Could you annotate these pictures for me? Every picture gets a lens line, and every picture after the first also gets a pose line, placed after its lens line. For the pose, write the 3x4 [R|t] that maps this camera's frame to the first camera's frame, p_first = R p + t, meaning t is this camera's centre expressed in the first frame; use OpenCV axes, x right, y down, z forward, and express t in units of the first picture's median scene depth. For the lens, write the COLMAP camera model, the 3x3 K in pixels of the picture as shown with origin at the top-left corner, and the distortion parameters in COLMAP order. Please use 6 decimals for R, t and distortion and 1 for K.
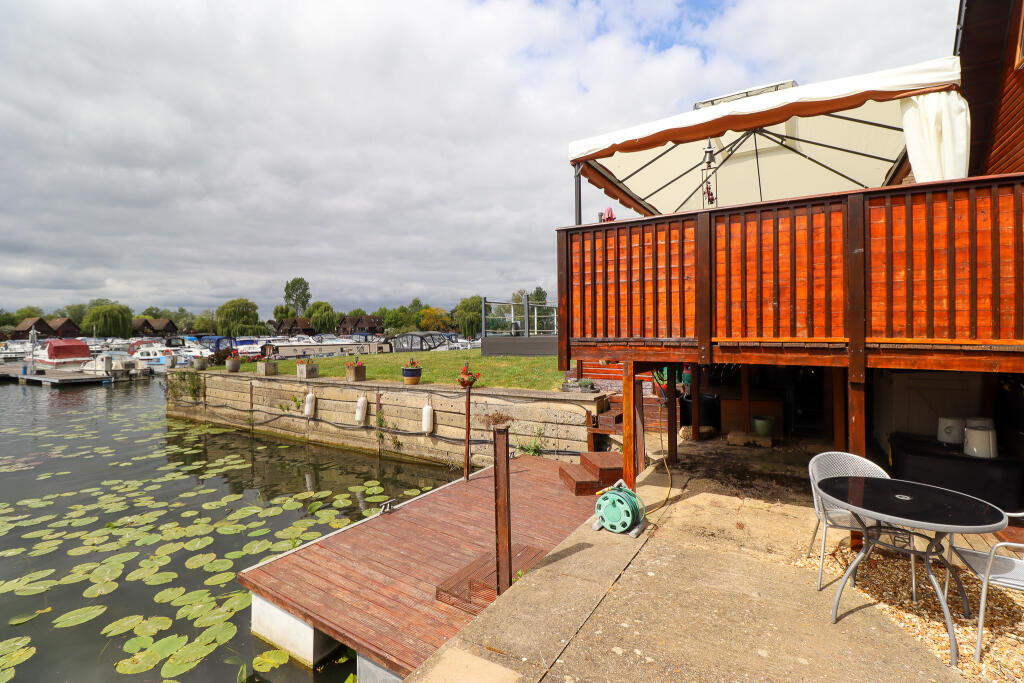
lens RADIAL K [[467.6, 0, 510.2], [0, 467.6, 324.5], [0, 0, 1]] dist [-0.010391, -0.007910]
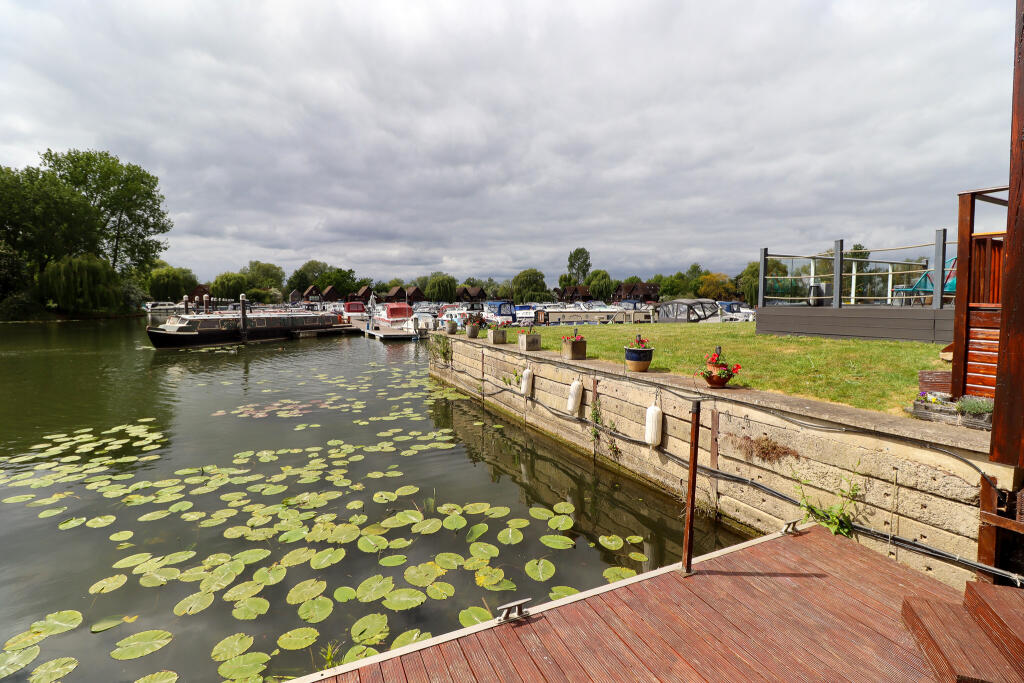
lens RADIAL K [[467.6, 0, 510.2], [0, 467.6, 324.5], [0, 0, 1]] dist [-0.010391, -0.007910]
pose [[0.840328, 0.037209, -0.540799, 0.010752], [0.000551, 0.997582, 0.069494, 0.006912], [0.542077, -0.058695, 0.838276, 0.318010]]
